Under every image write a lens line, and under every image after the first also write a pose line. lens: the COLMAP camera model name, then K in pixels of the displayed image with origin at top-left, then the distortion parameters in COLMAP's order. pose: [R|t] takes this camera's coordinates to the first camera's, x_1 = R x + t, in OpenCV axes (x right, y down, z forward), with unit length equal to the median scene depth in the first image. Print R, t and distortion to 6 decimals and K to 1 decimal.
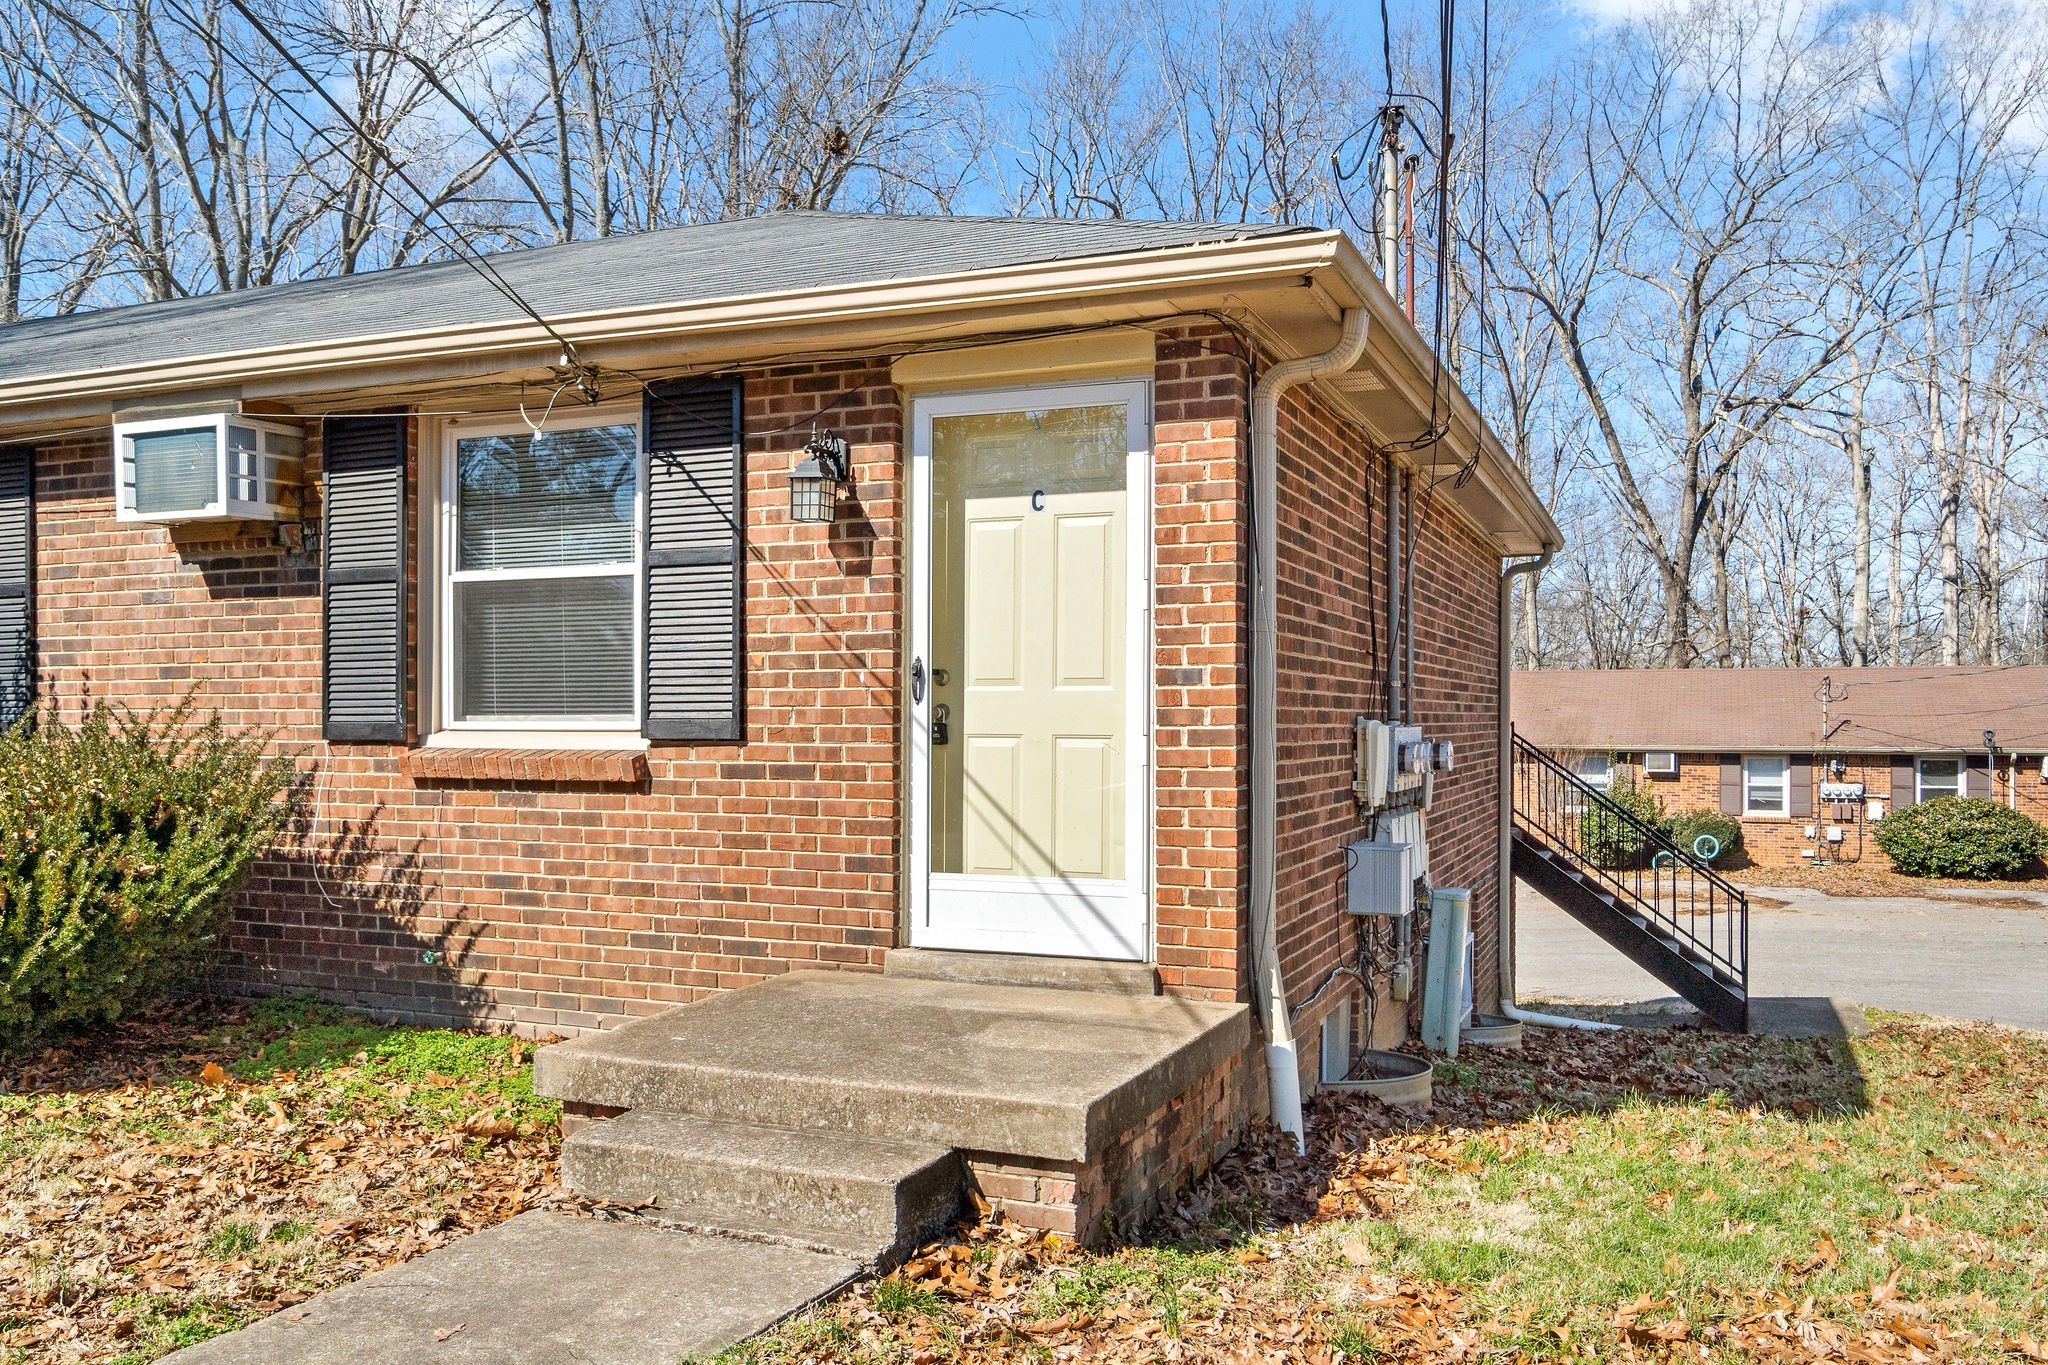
lens RADIAL K [[1580.7, 0, 1020.6], [0, 1580.7, 726.3], [0, 0, 1]] dist [0.004084, 0.002657]
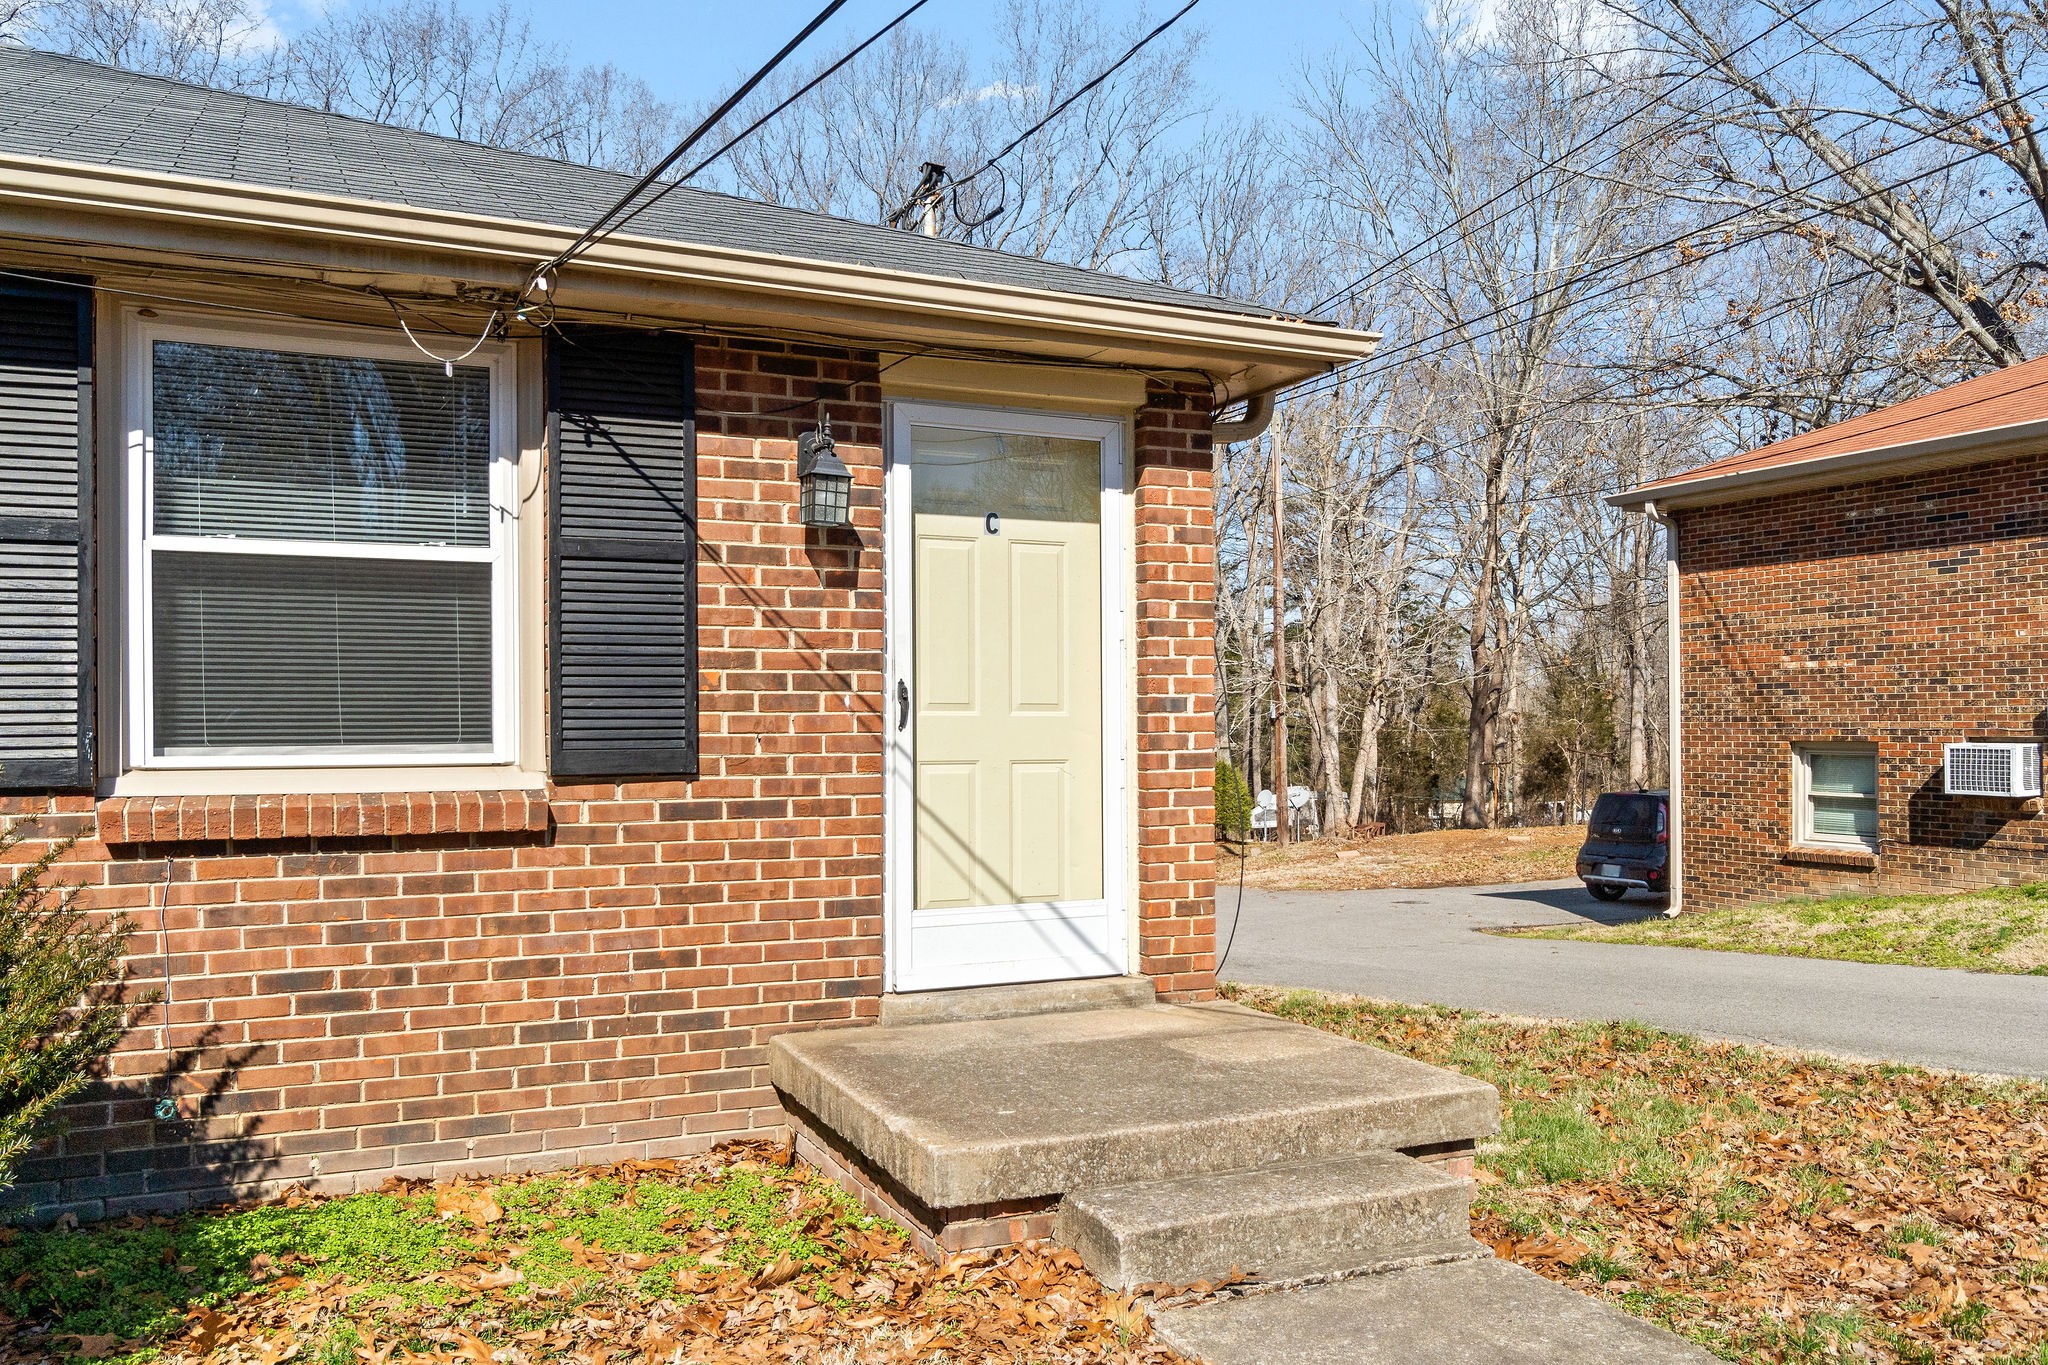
lens RADIAL K [[1580.7, 0, 1020.6], [0, 1580.7, 726.3], [0, 0, 1]] dist [0.004084, 0.002657]
pose [[0.685578, -0.003949, 0.727988, -0.674974], [0.006650, 0.999978, -0.000838, -0.014686], [-0.727968, 0.005415, 0.685589, 0.302398]]
